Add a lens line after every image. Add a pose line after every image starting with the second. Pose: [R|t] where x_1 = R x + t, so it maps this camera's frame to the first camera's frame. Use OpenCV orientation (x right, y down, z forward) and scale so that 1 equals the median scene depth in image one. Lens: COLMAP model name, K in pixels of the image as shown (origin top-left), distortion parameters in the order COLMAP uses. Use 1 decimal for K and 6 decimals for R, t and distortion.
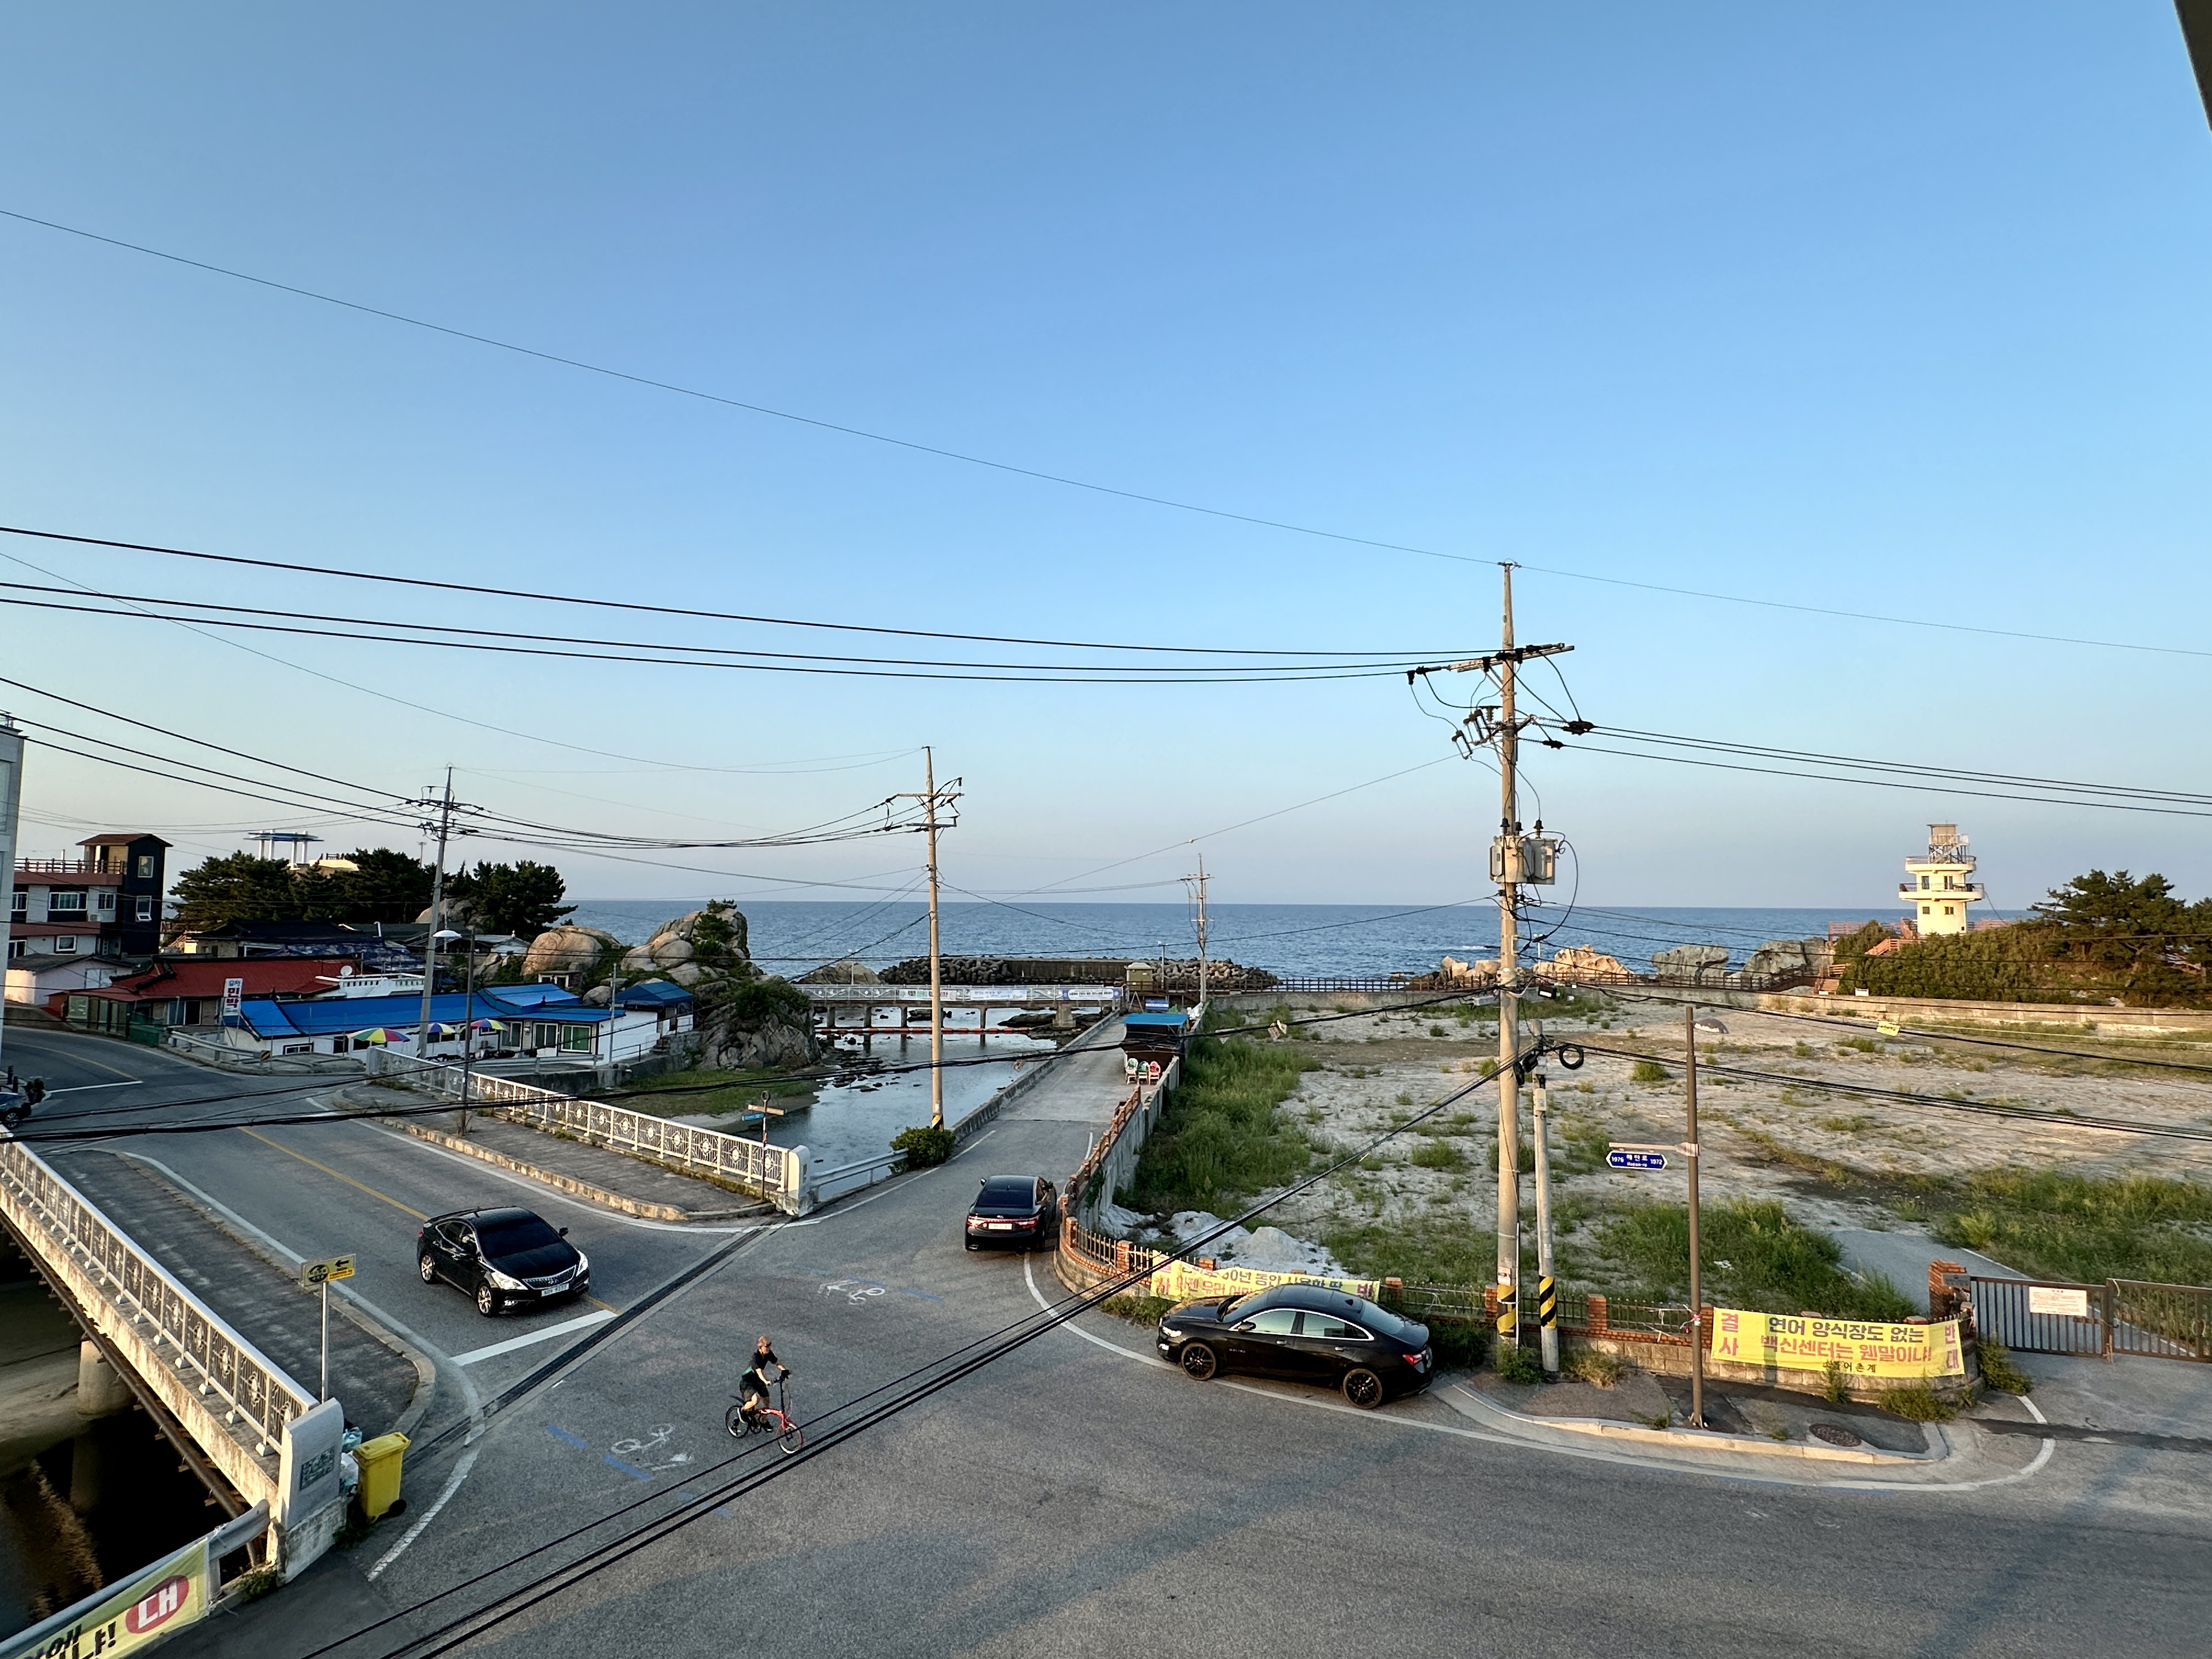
lens RADIAL K [[1059.3, 0, 1113.5], [0, 1059.3, 826.1], [0, 0, 1]] dist [-0.004623, 0.000147]
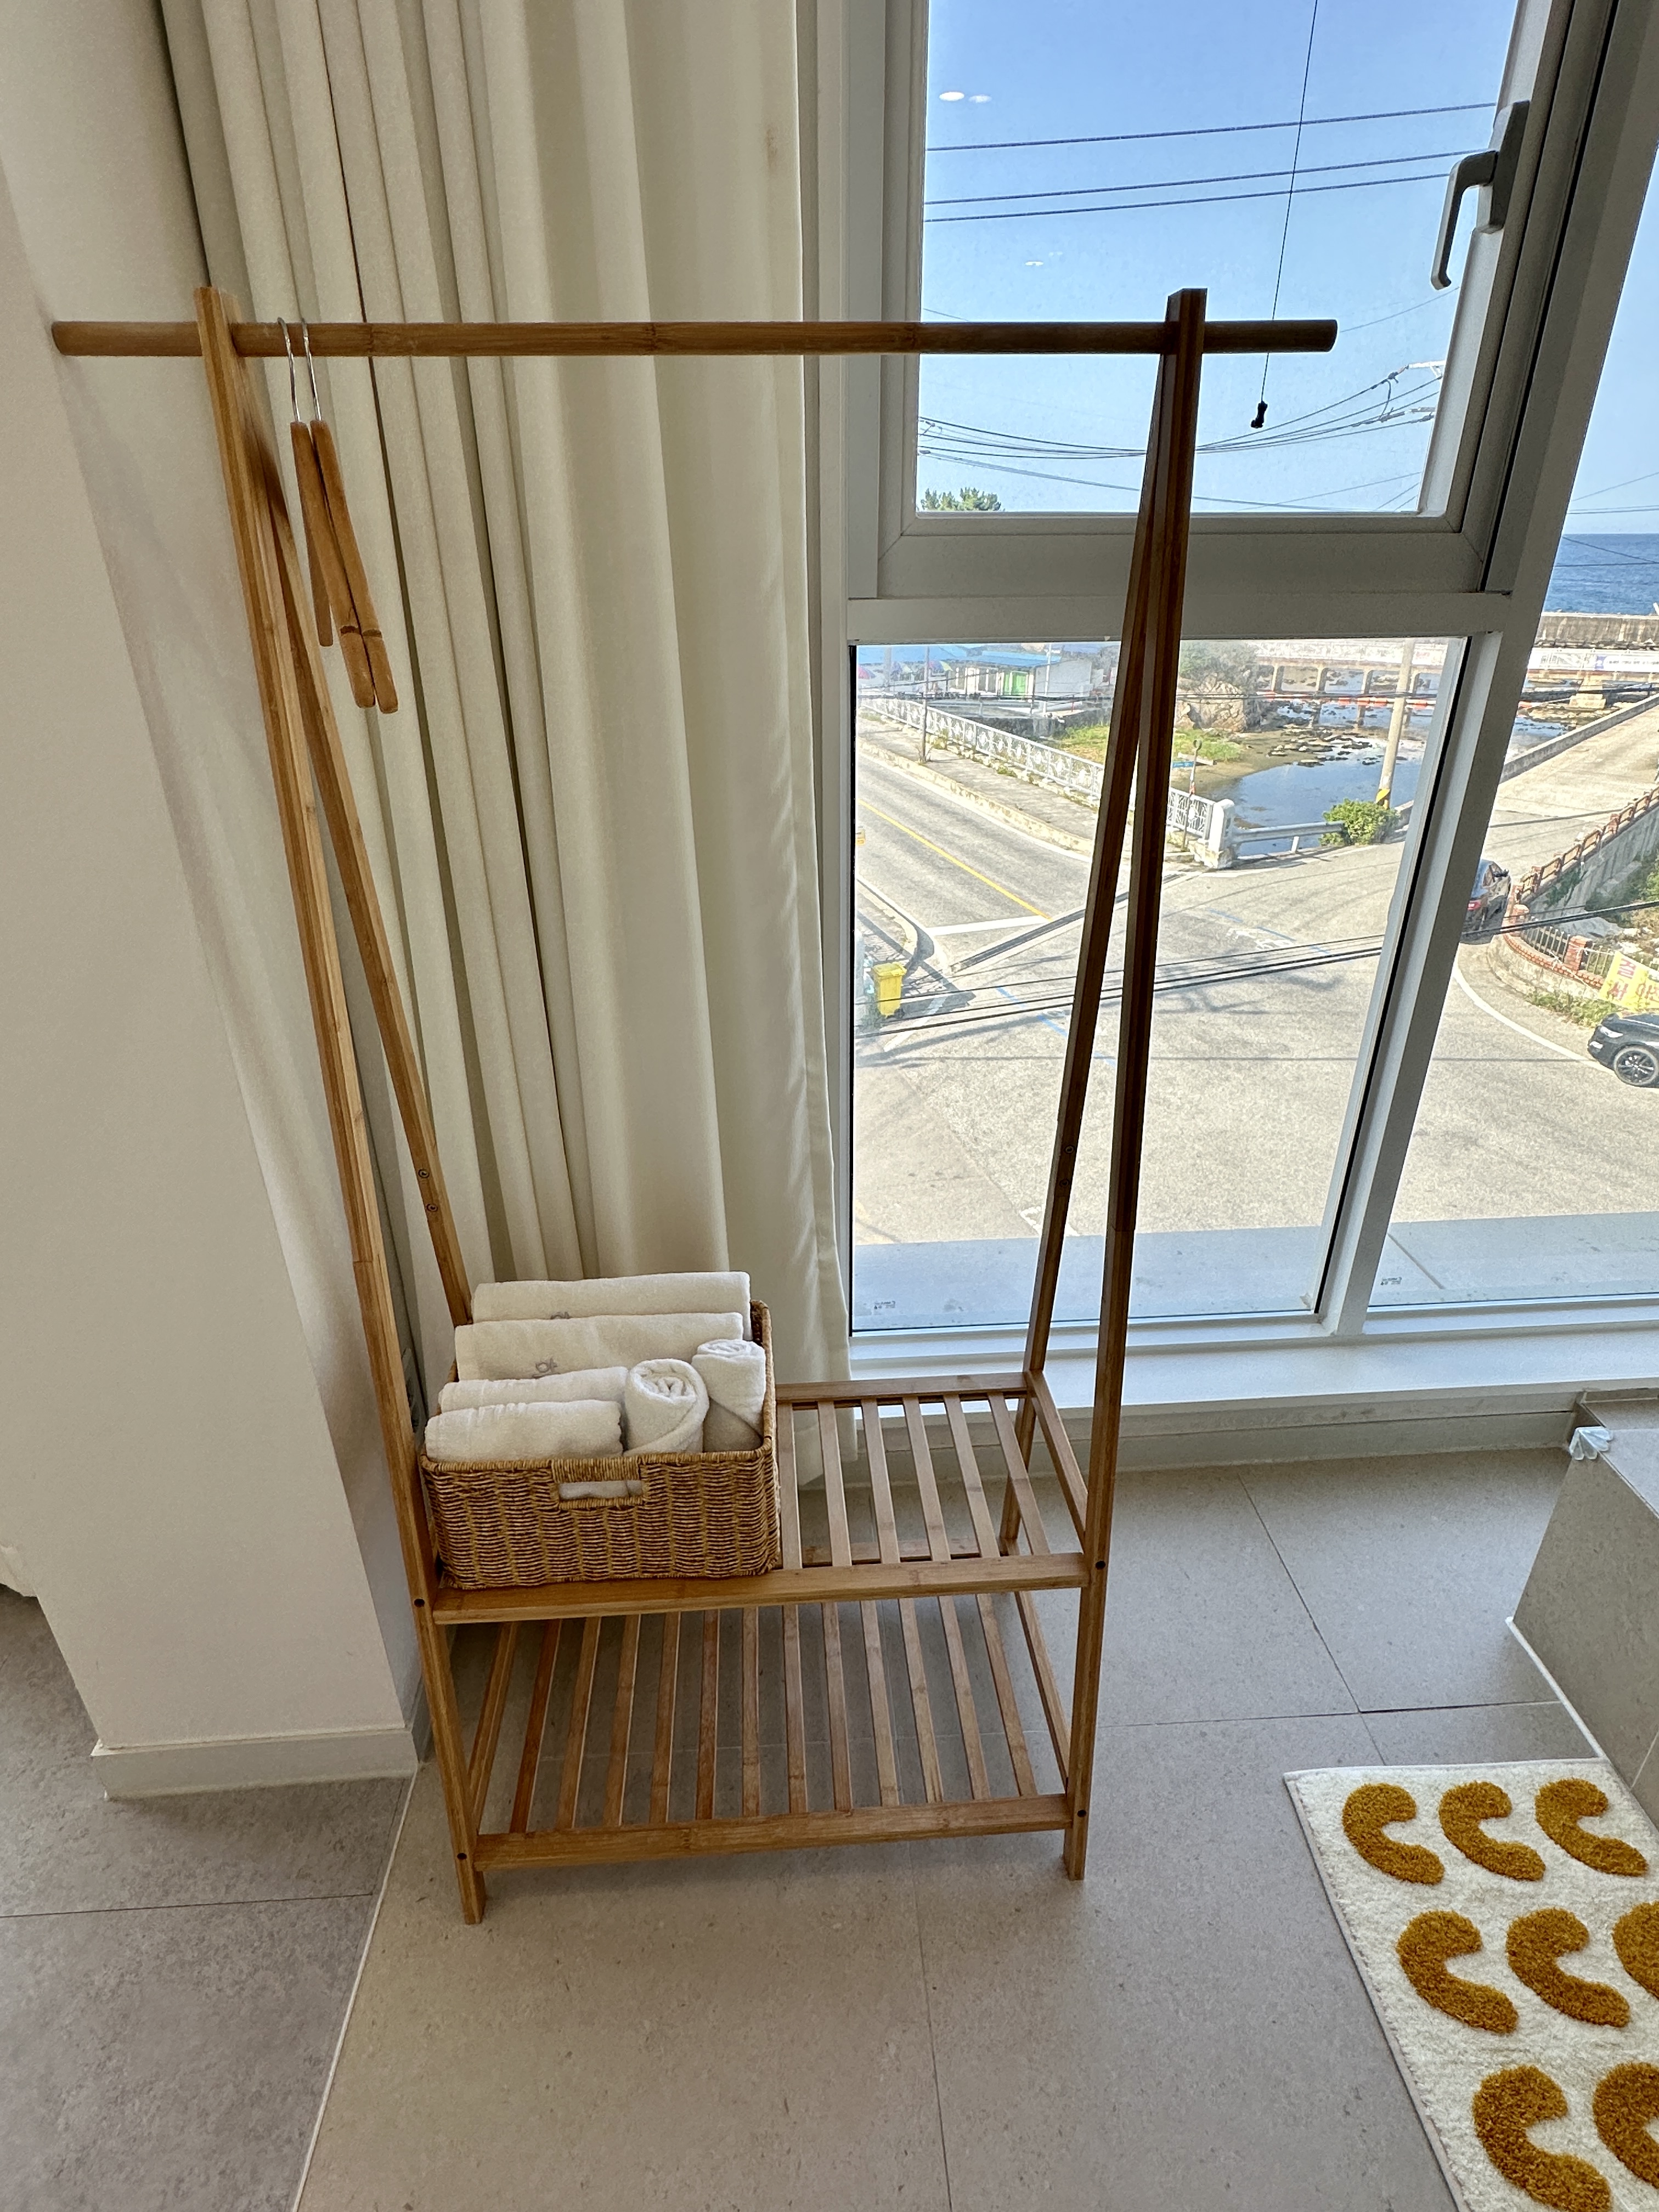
lens RADIAL K [[1142.9, 0, 826.1], [0, 1142.9, 1103.3], [0, 0, 1]] dist [-0.001925, -0.000225]
pose [[0.816973, 0.245449, -0.521833, 0.010112], [0.052597, 0.869411, 0.491281, 0.004340], [0.574272, -0.428811, 0.697375, -0.031640]]
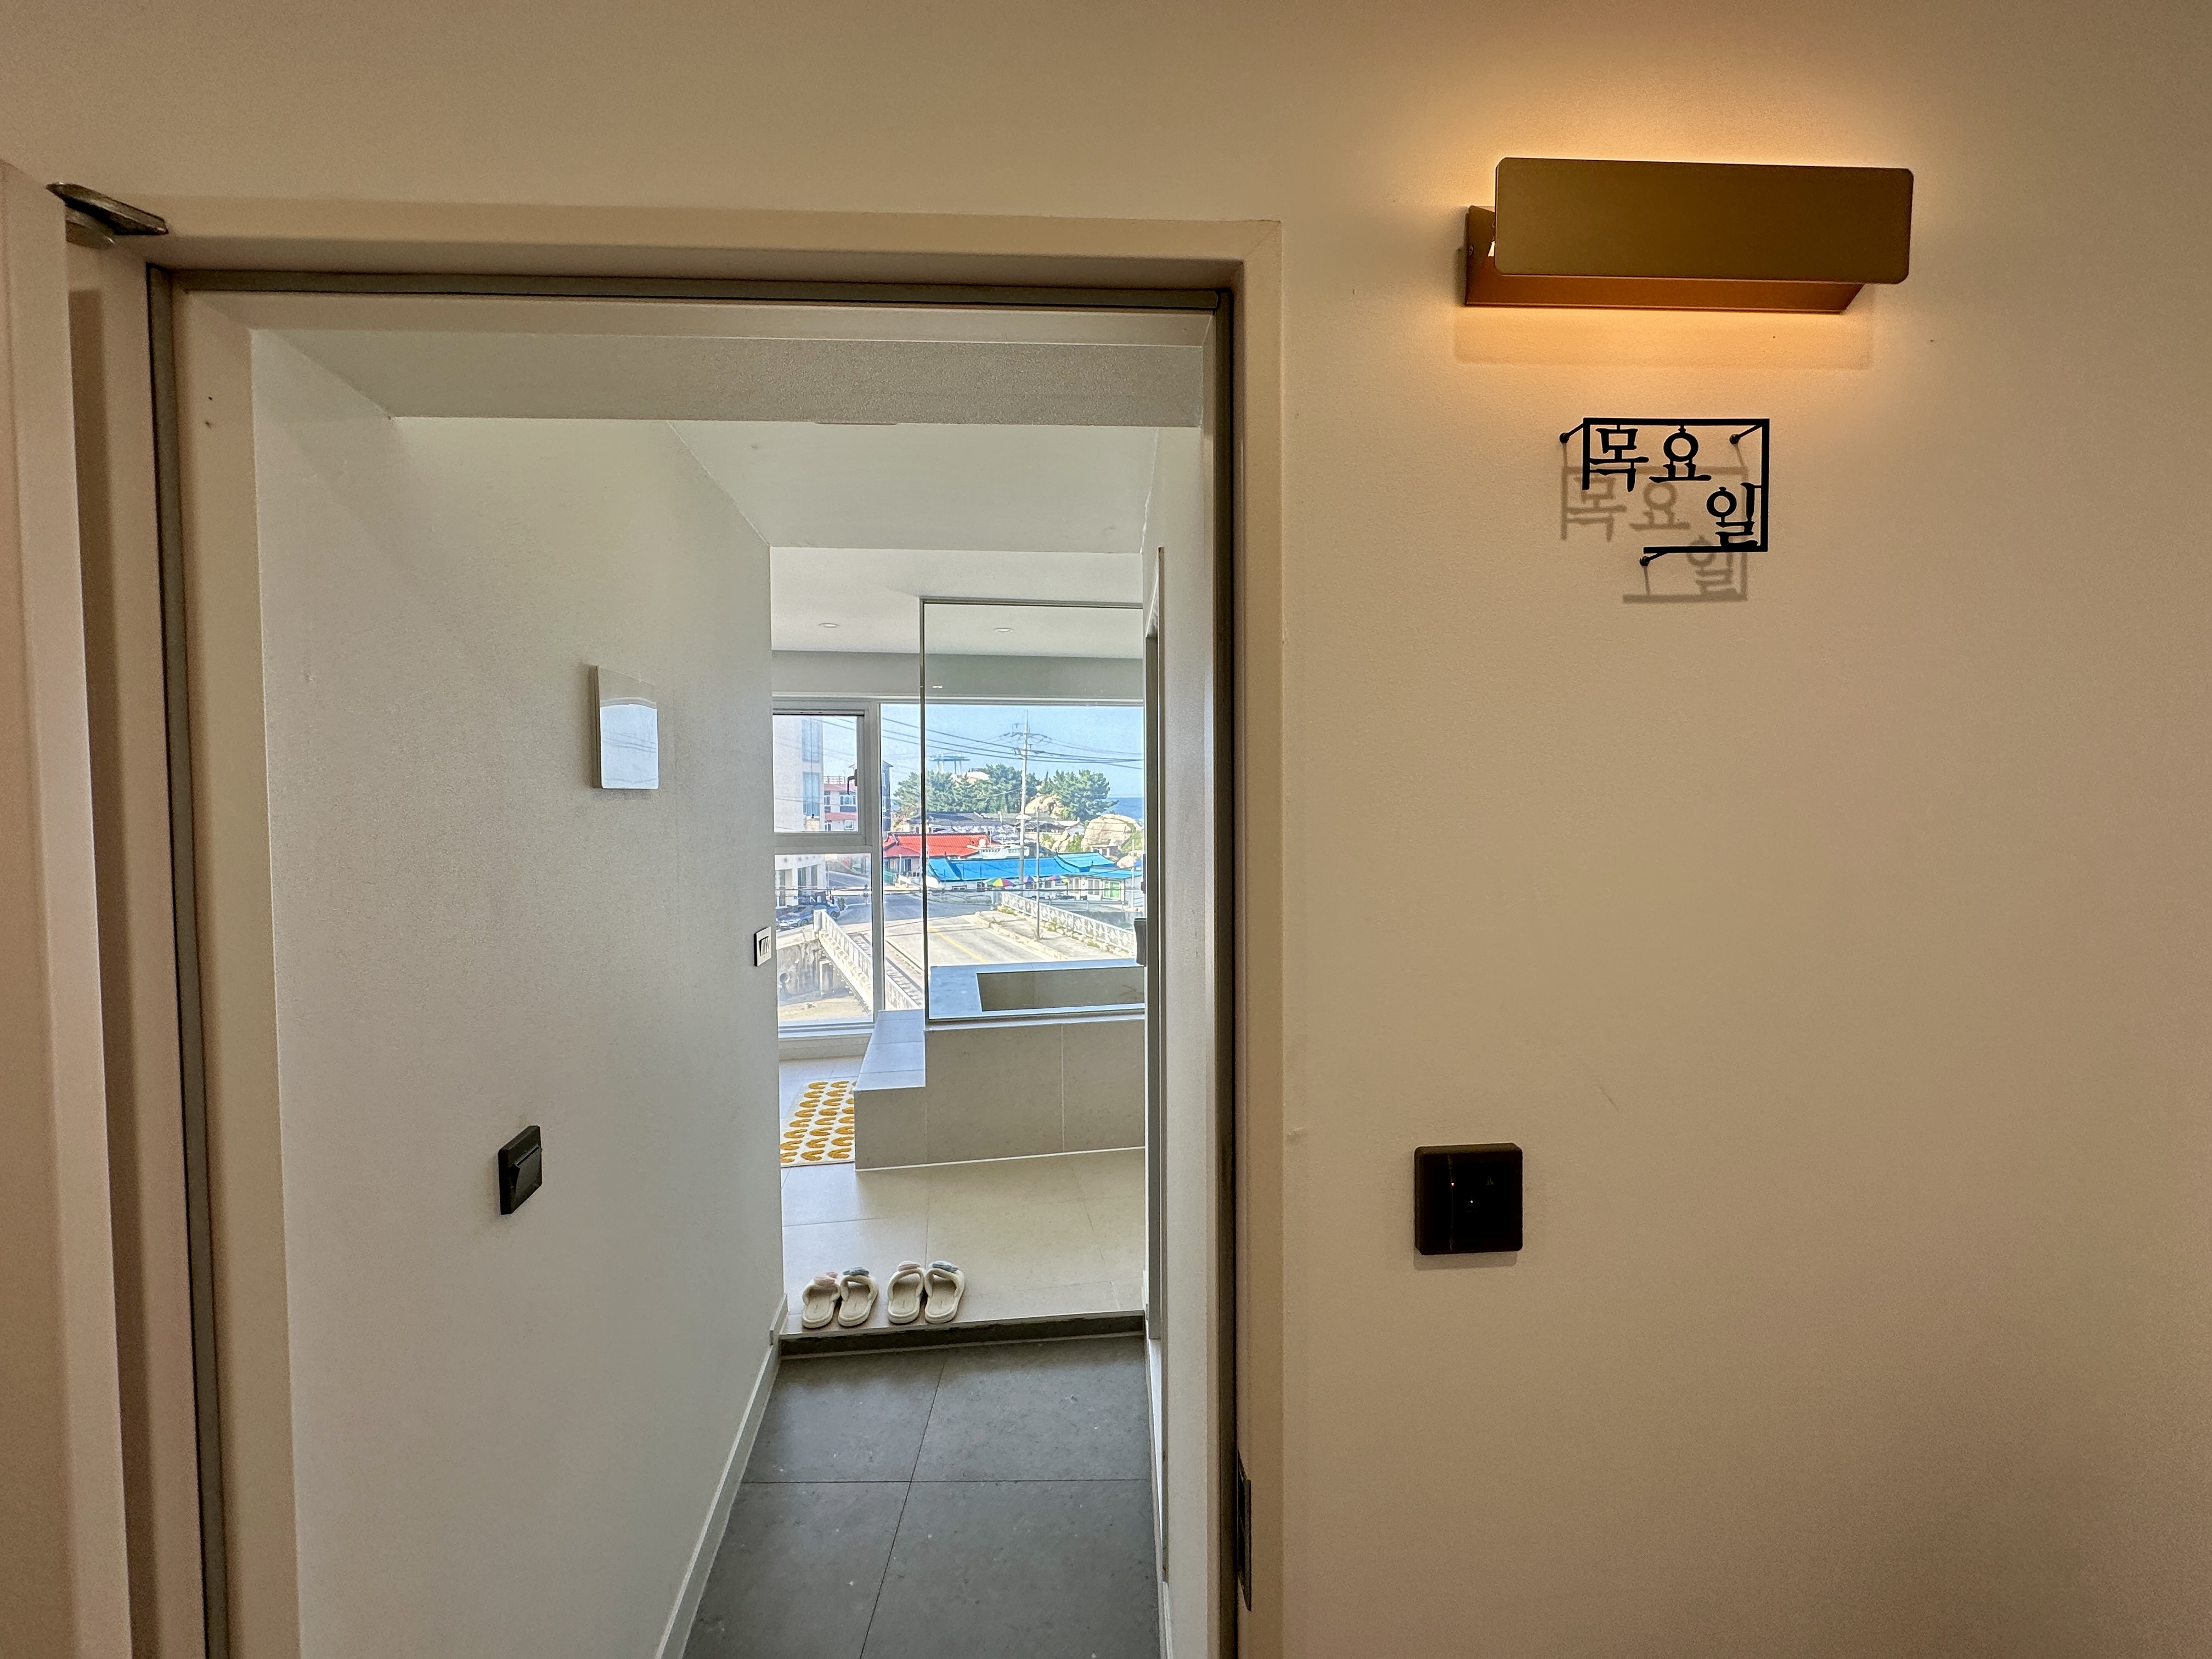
lens RADIAL K [[882.8, 0, 1106.7], [0, 882.8, 824.1], [0, 0, 1]] dist [-0.000076, -0.000061]
pose [[0.879626, 0.003564, -0.475653, 0.074034], [0.045107, 0.994841, 0.090870, -0.002172], [0.473523, -0.101388, 0.874927, -0.072840]]
